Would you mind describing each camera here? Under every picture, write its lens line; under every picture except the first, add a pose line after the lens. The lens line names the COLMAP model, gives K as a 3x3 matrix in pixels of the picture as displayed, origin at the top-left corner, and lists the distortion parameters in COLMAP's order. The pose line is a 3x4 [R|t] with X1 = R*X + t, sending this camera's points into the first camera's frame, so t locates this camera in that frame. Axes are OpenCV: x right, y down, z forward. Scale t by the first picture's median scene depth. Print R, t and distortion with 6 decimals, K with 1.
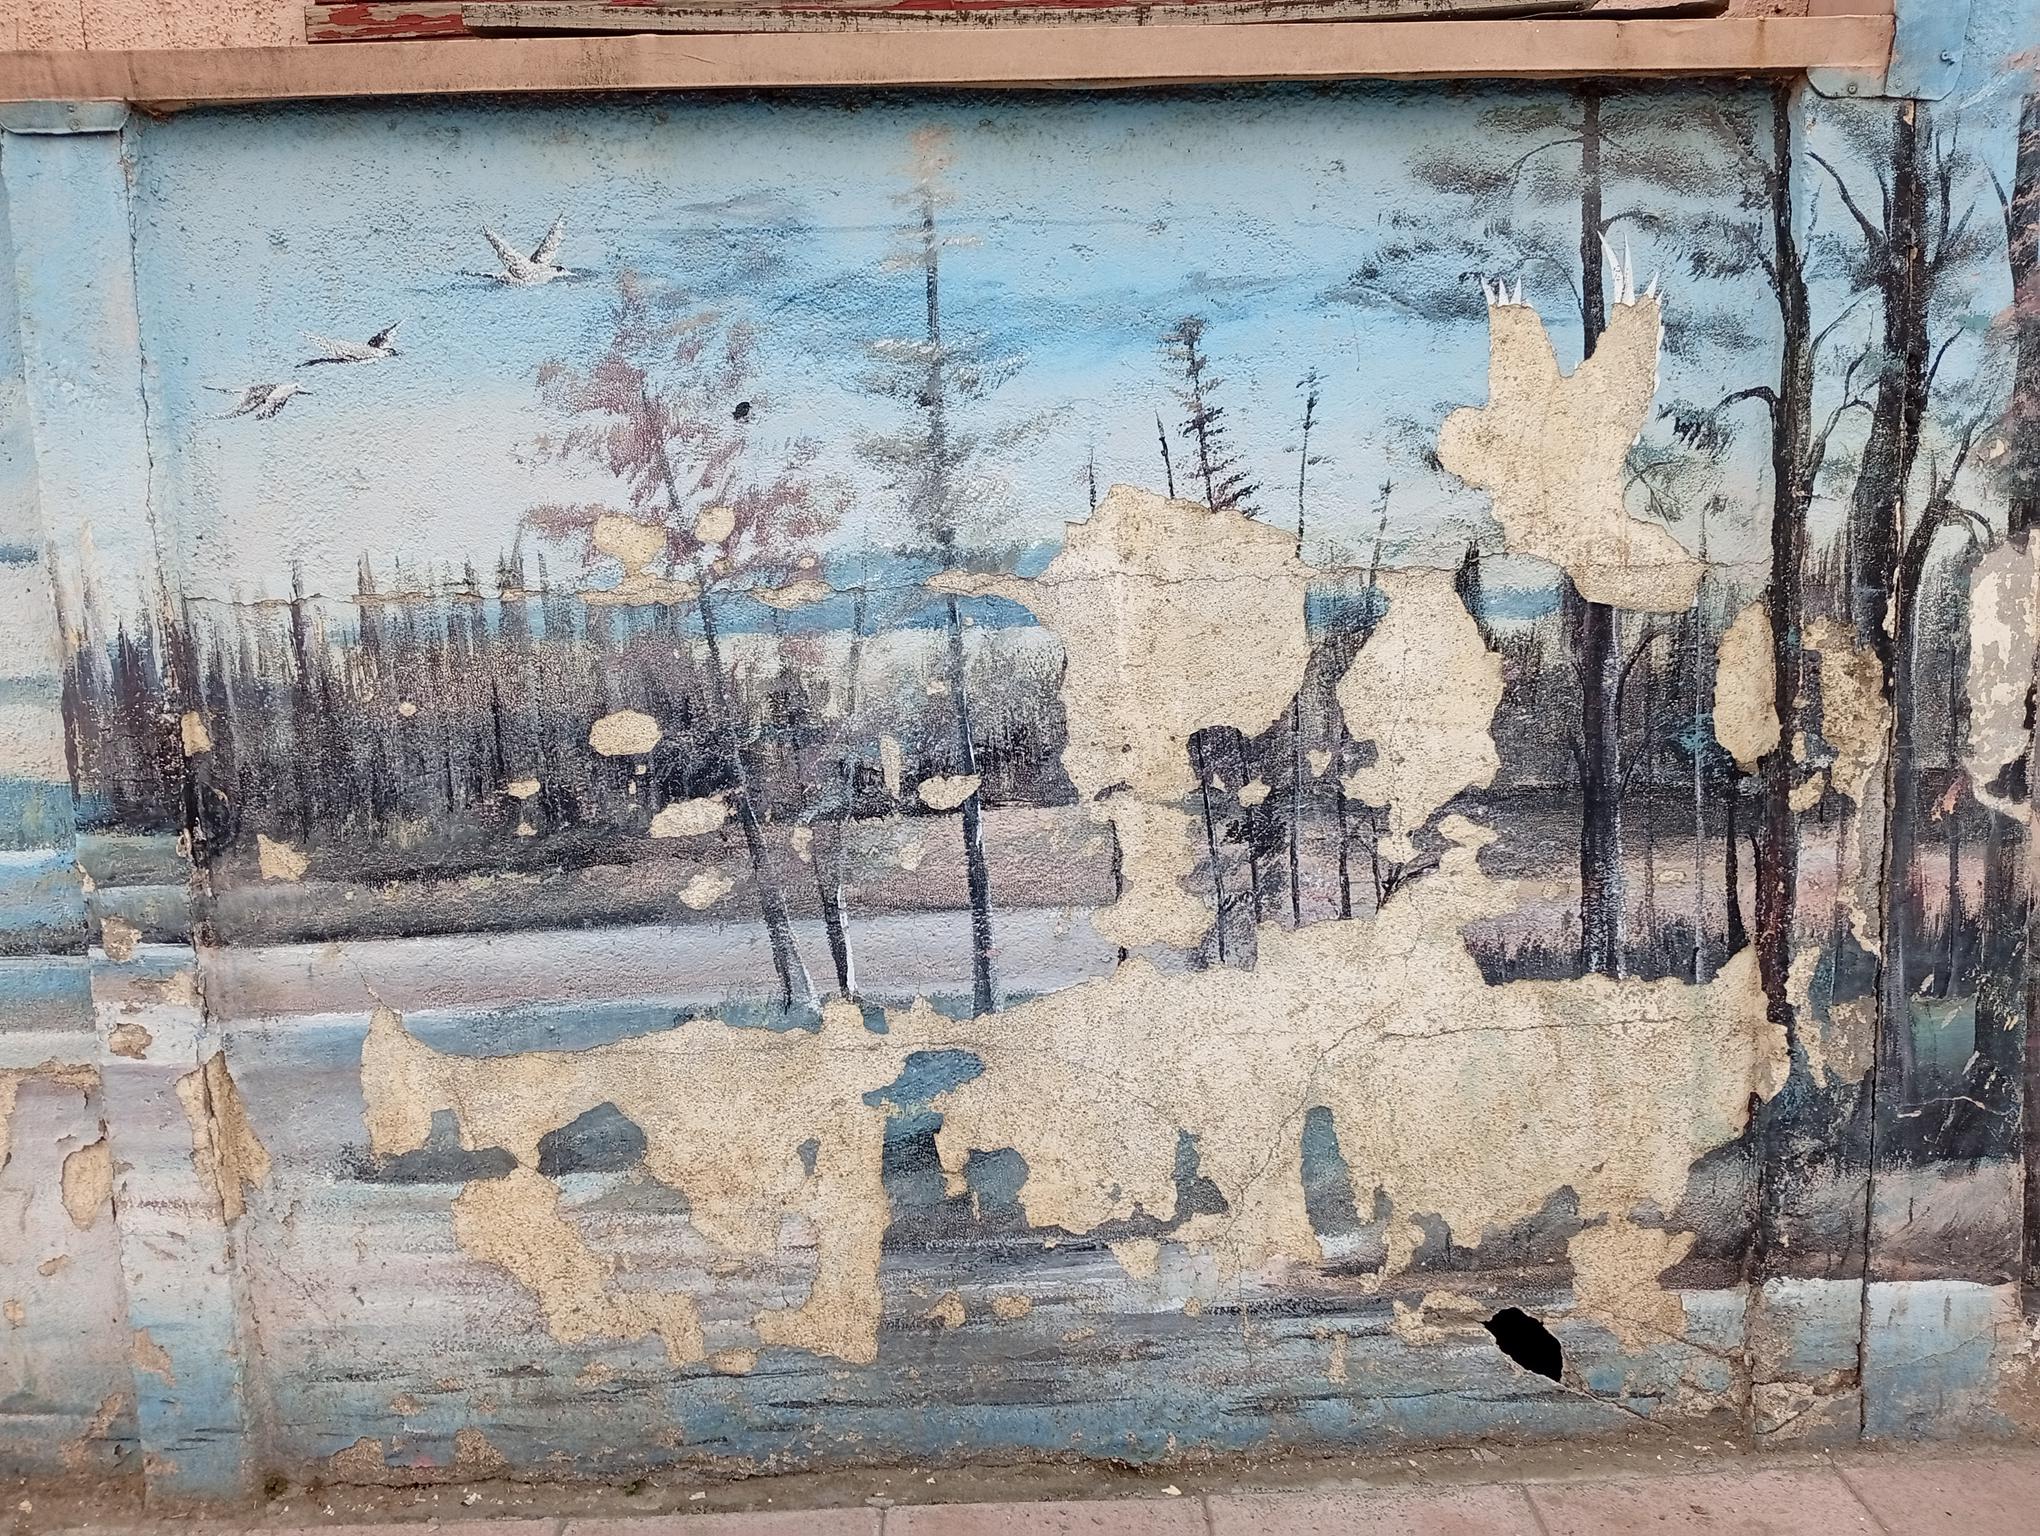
lens RADIAL K [[1581.0, 0, 1012.9], [0, 1581.0, 744.9], [0, 0, 1]] dist [0.097801, -0.188240]
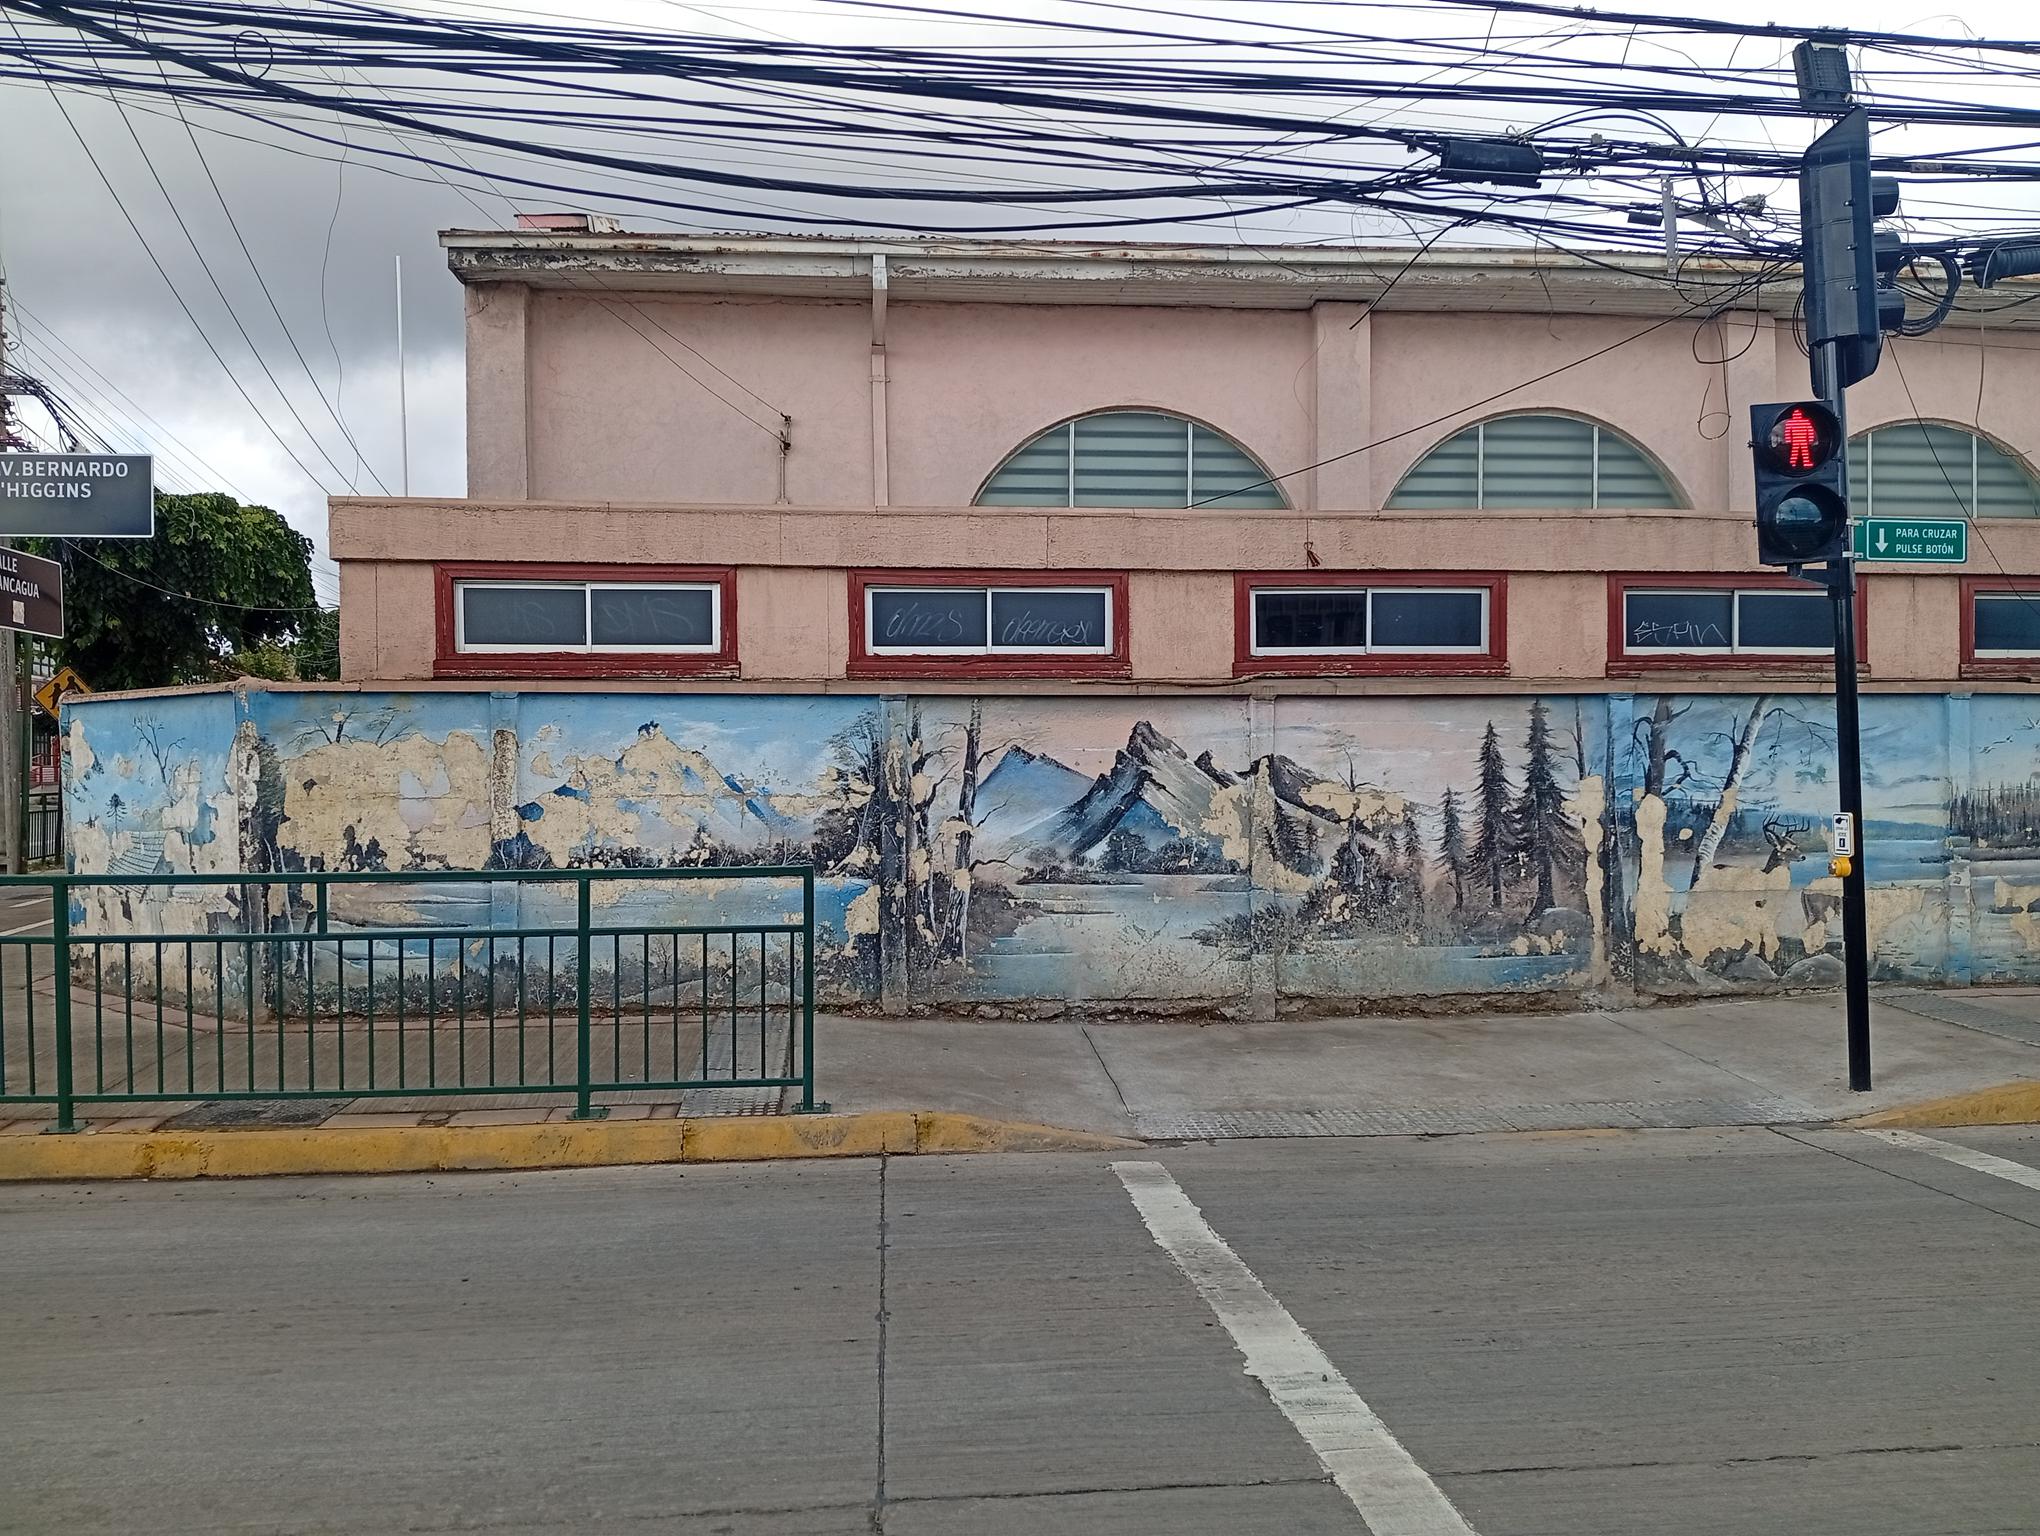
lens RADIAL K [[1572.6, 0, 1018.9], [0, 1572.6, 745.9], [0, 0, 1]] dist [0.121774, -0.256850]
pose [[0.996923, 0.025202, 0.074228, -3.815074], [-0.015067, 0.990858, -0.134066, 0.479391], [-0.076928, 0.132535, 0.988188, -3.643126]]
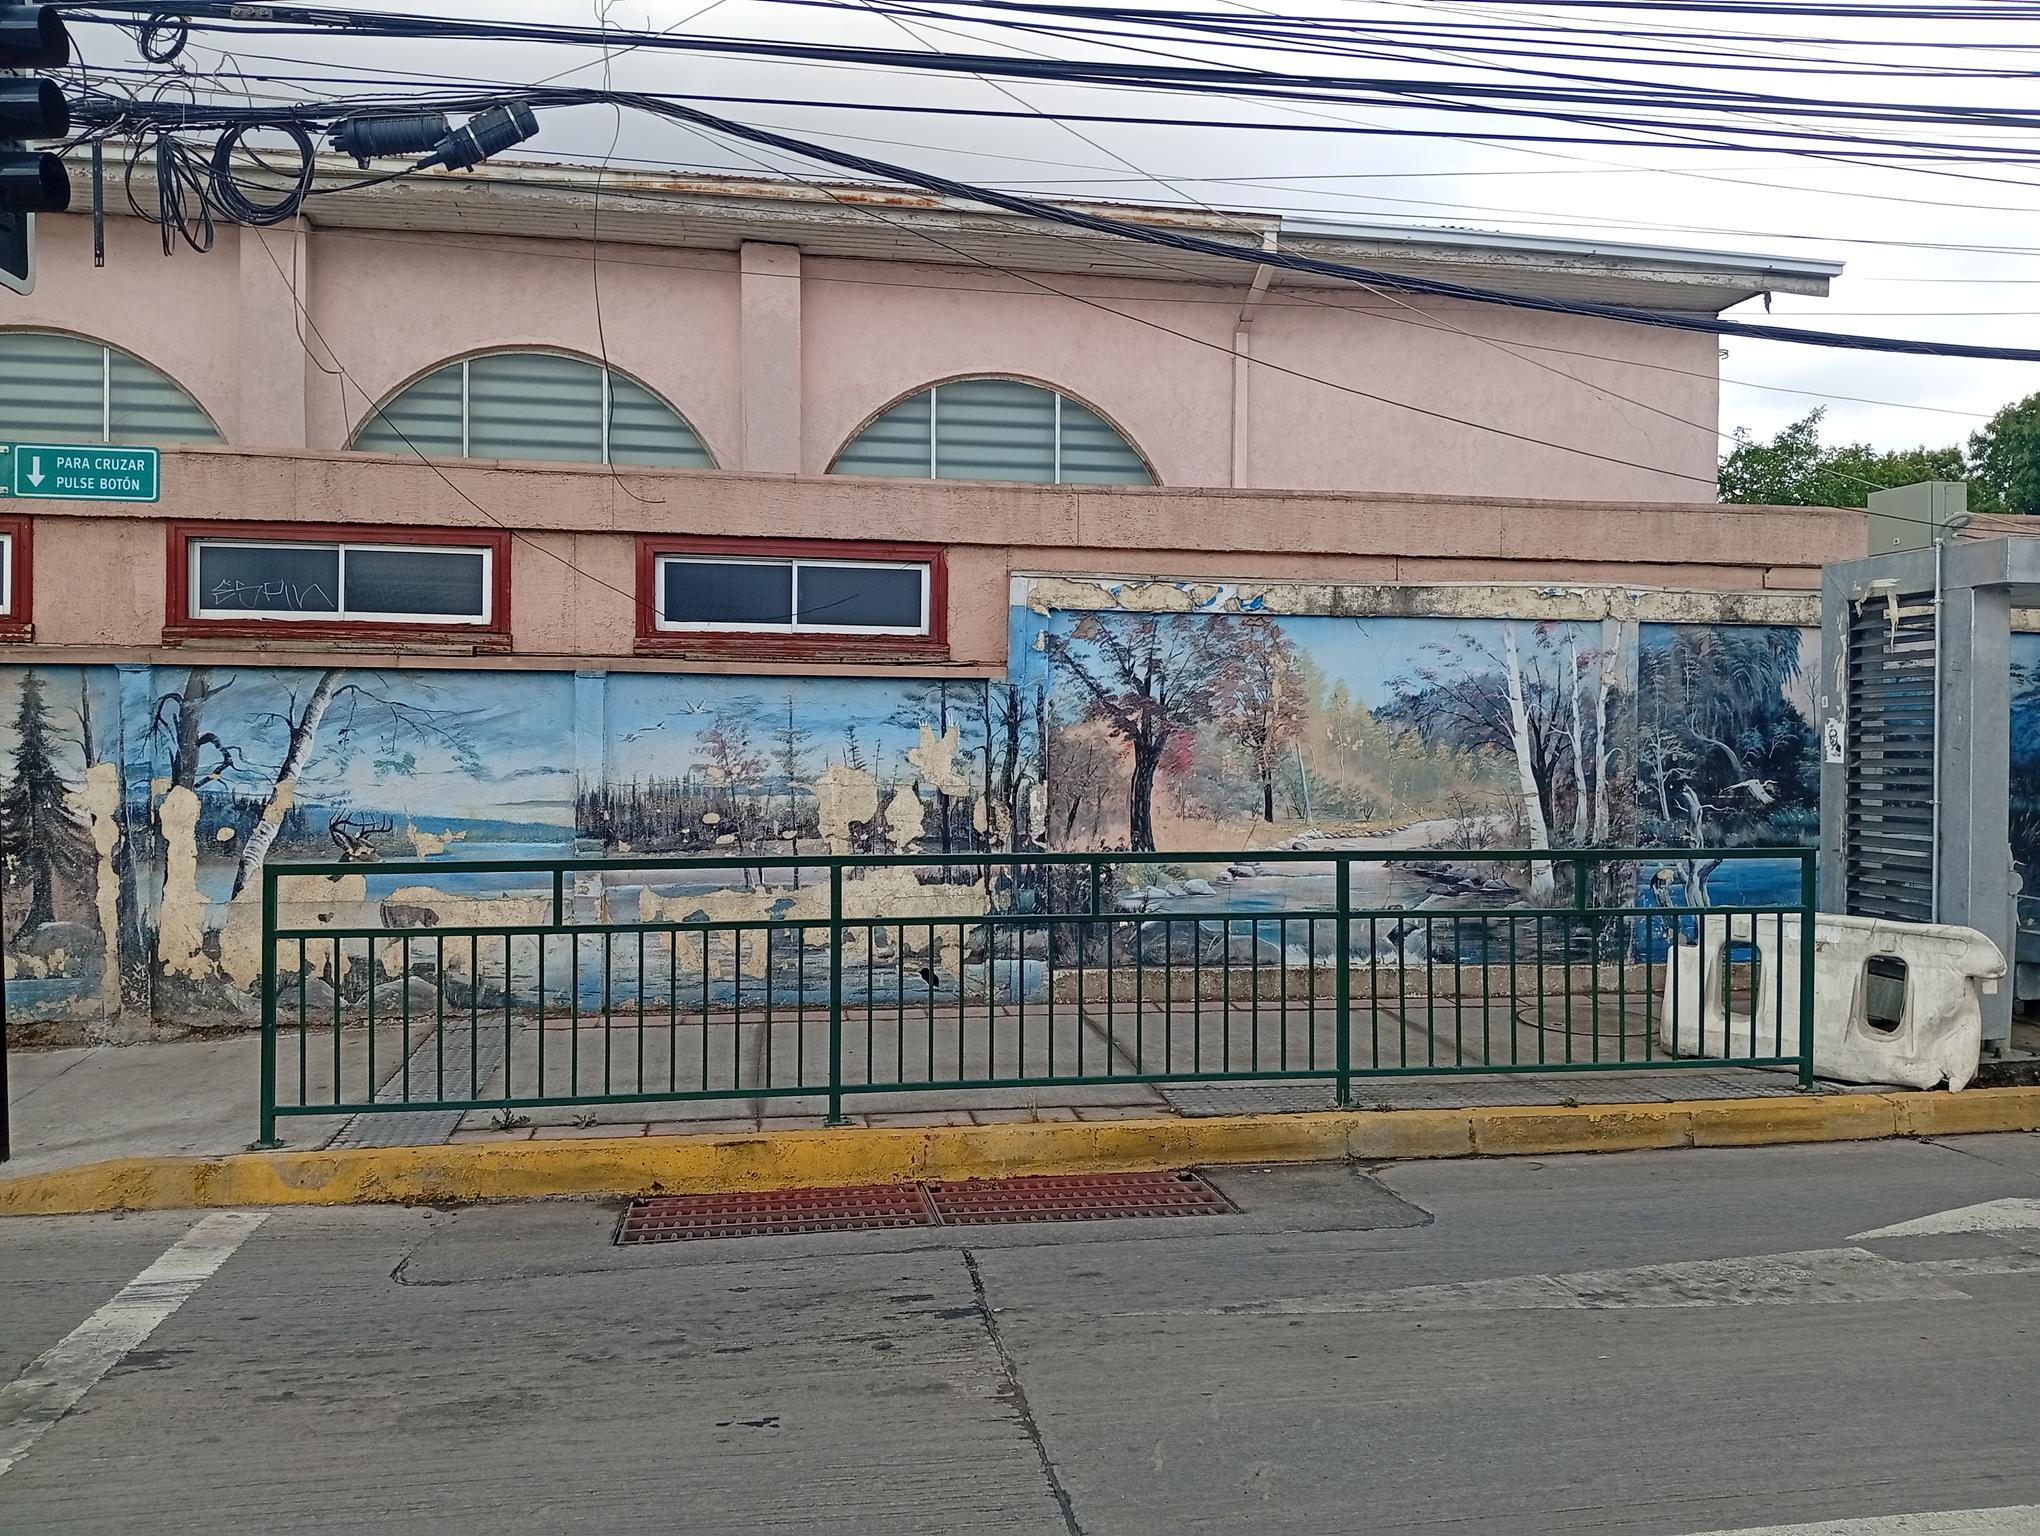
lens RADIAL K [[1579.6, 0, 1039.3], [0, 1579.6, 747.5], [0, 0, 1]] dist [0.117696, -0.227092]
pose [[0.988597, 0.035180, 0.146418, -0.010341], [-0.017518, 0.992594, -0.120211, 0.299645], [-0.149563, 0.116275, 0.981892, -3.299389]]
